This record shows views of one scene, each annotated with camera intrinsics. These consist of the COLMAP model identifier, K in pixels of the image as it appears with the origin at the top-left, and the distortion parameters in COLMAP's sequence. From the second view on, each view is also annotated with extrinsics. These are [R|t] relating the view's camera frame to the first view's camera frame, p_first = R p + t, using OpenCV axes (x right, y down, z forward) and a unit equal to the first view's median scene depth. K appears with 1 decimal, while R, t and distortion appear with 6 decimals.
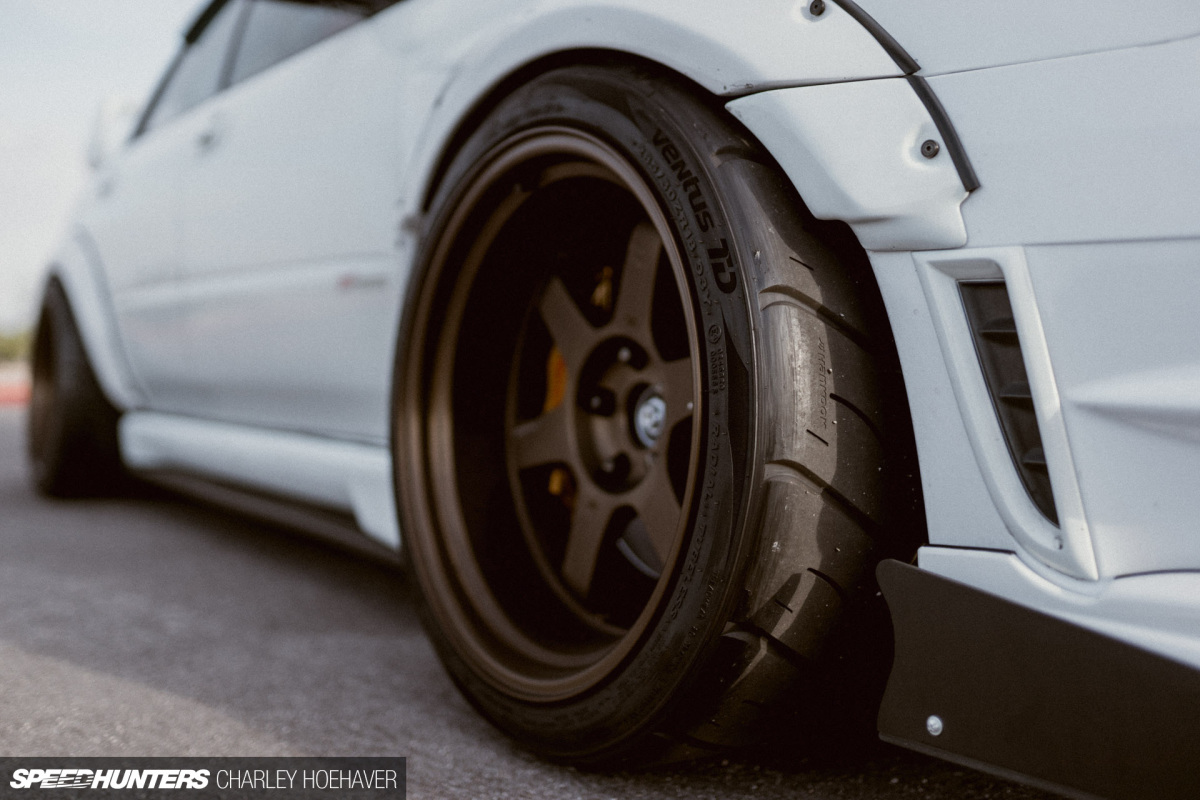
lens RADIAL K [[1153.9, 0, 600.0], [0, 1153.9, 400.0], [0, 0, 1]] dist [0.004291, -0.002755]
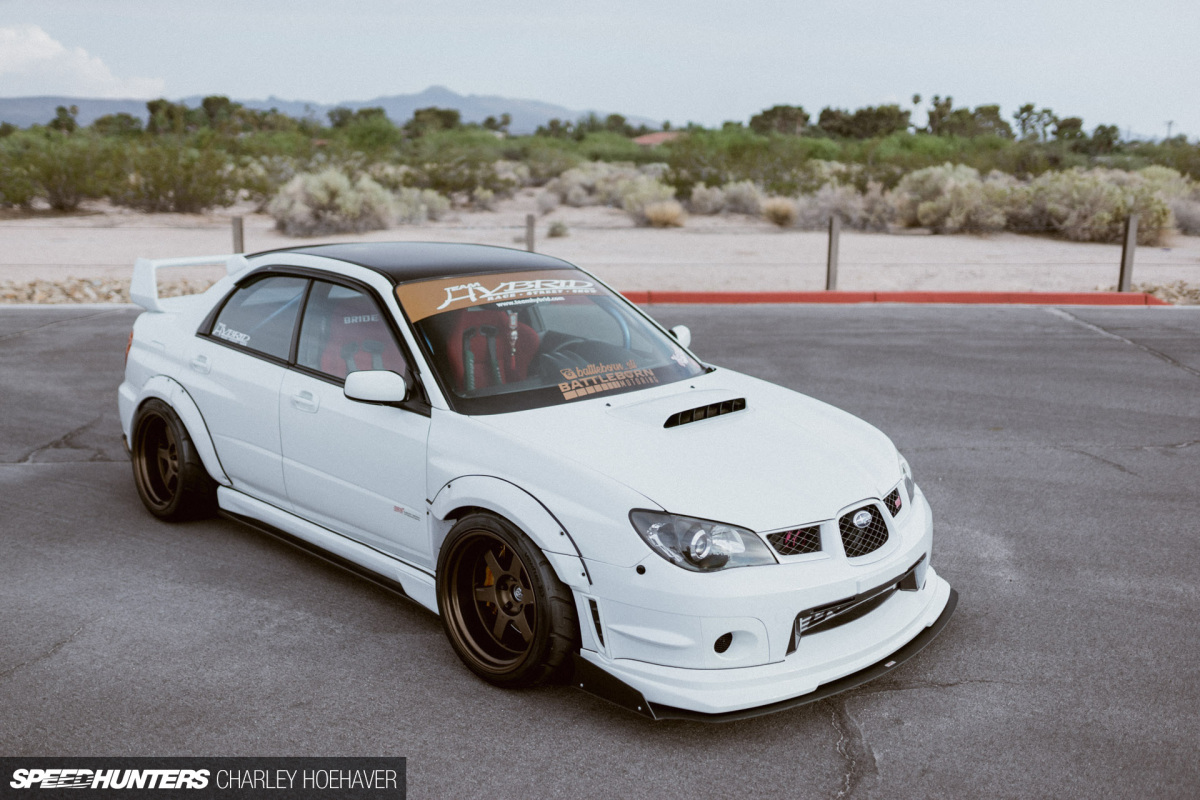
lens RADIAL K [[1153.9, 0, 600.0], [0, 1153.9, 400.0], [0, 0, 1]] dist [0.004291, -0.002755]
pose [[0.980015, -0.020352, 0.197881, -0.428336], [-0.016301, 0.983190, 0.181854, -1.301745], [-0.198256, -0.181445, 0.963209, -2.564337]]
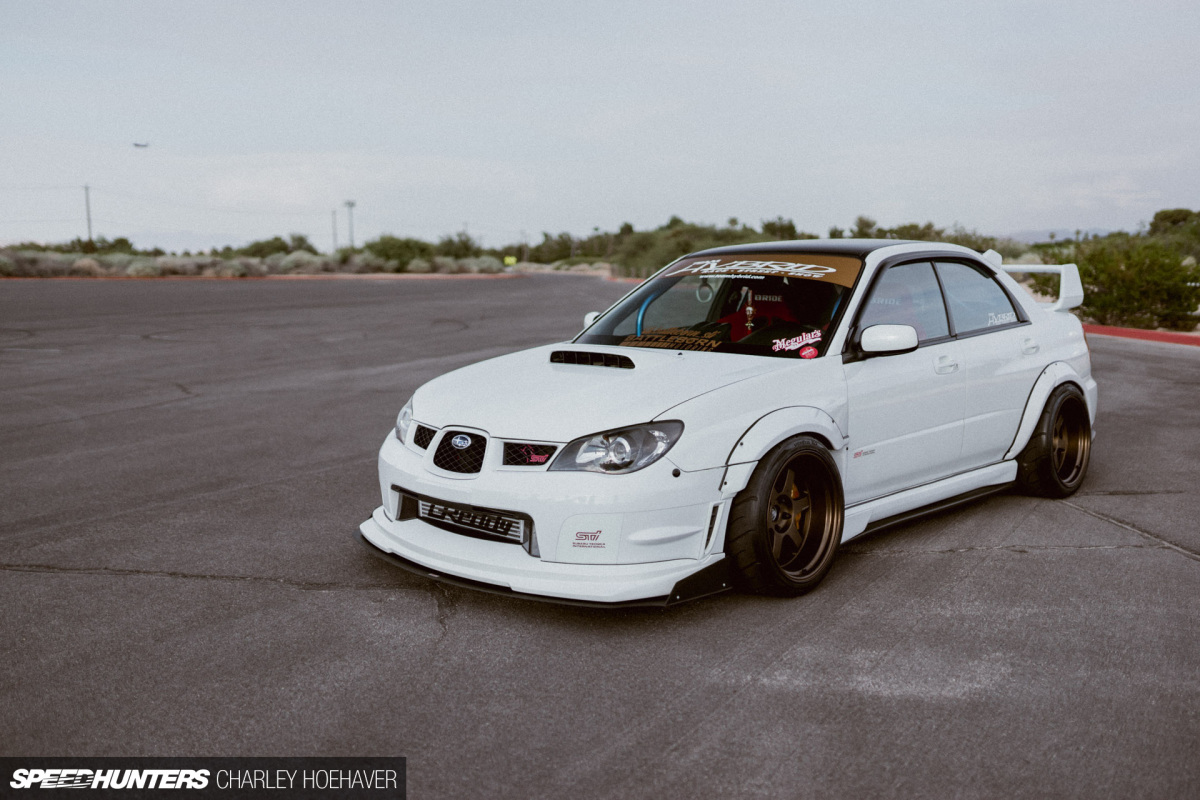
lens RADIAL K [[1179.6, 0, 600.0], [0, 1179.6, 400.0], [0, 0, 1]] dist [0.002075, 0.004317]
pose [[0.202757, 0.131027, -0.970423, 5.212647], [-0.027033, 0.991379, 0.128208, -0.955744], [0.978856, 0.000238, 0.204551, 0.390579]]
